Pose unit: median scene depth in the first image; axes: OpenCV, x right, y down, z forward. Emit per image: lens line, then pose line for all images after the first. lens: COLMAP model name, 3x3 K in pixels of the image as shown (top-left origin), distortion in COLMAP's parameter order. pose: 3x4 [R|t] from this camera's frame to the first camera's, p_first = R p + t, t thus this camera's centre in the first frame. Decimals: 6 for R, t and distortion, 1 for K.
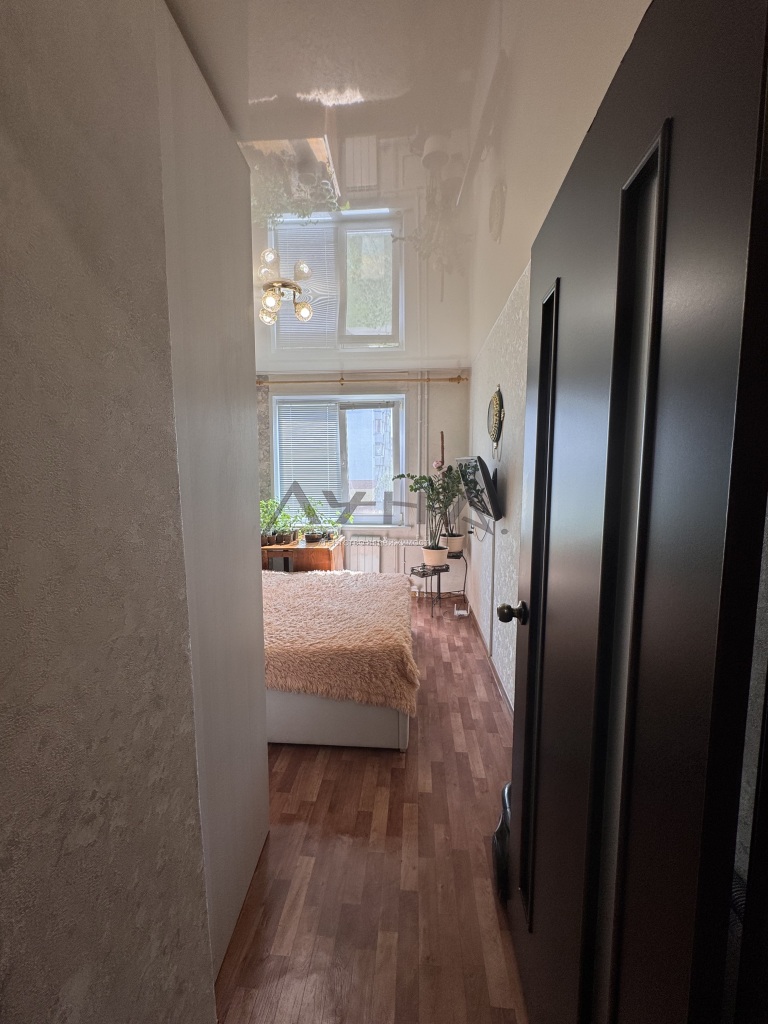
lens RADIAL K [[409.9, 0, 382.1], [0, 409.9, 510.4], [0, 0, 1]] dist [-0.000402, -0.000217]
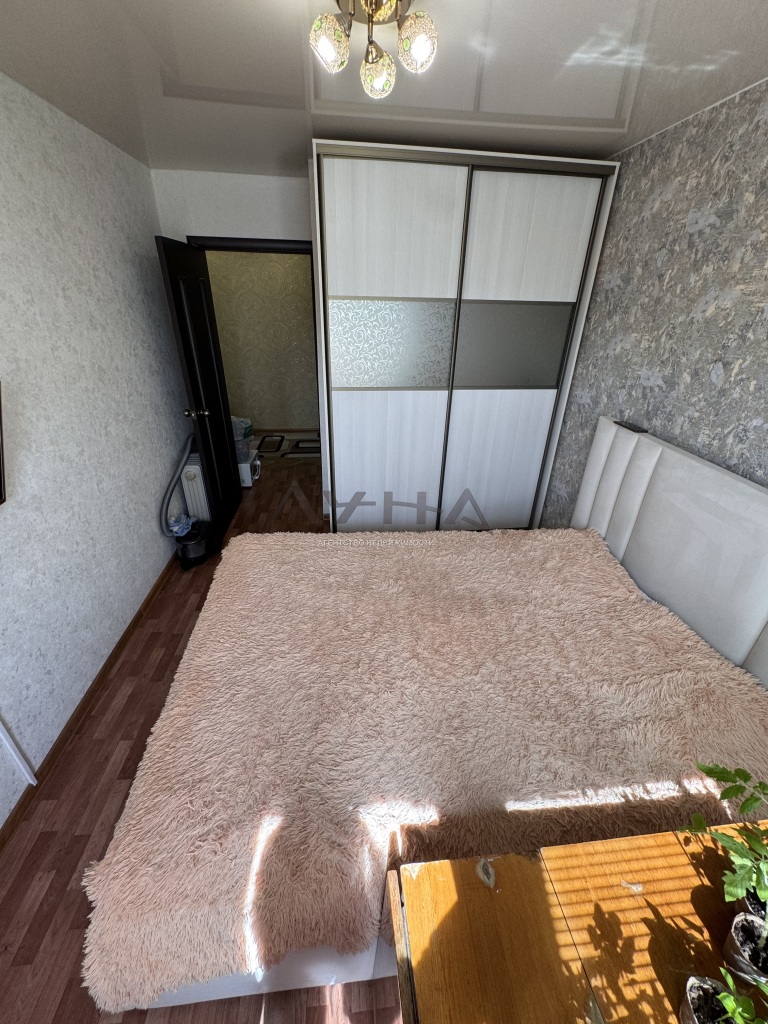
lens RADIAL K [[409.9, 0, 382.1], [0, 409.9, 508.1], [0, 0, 1]] dist [-0.000402, -0.000217]
pose [[-0.985532, 0.061312, -0.158012, -0.086615], [-0.036068, 0.835060, 0.548976, -0.182465], [0.165608, 0.546732, -0.820767, 0.981823]]
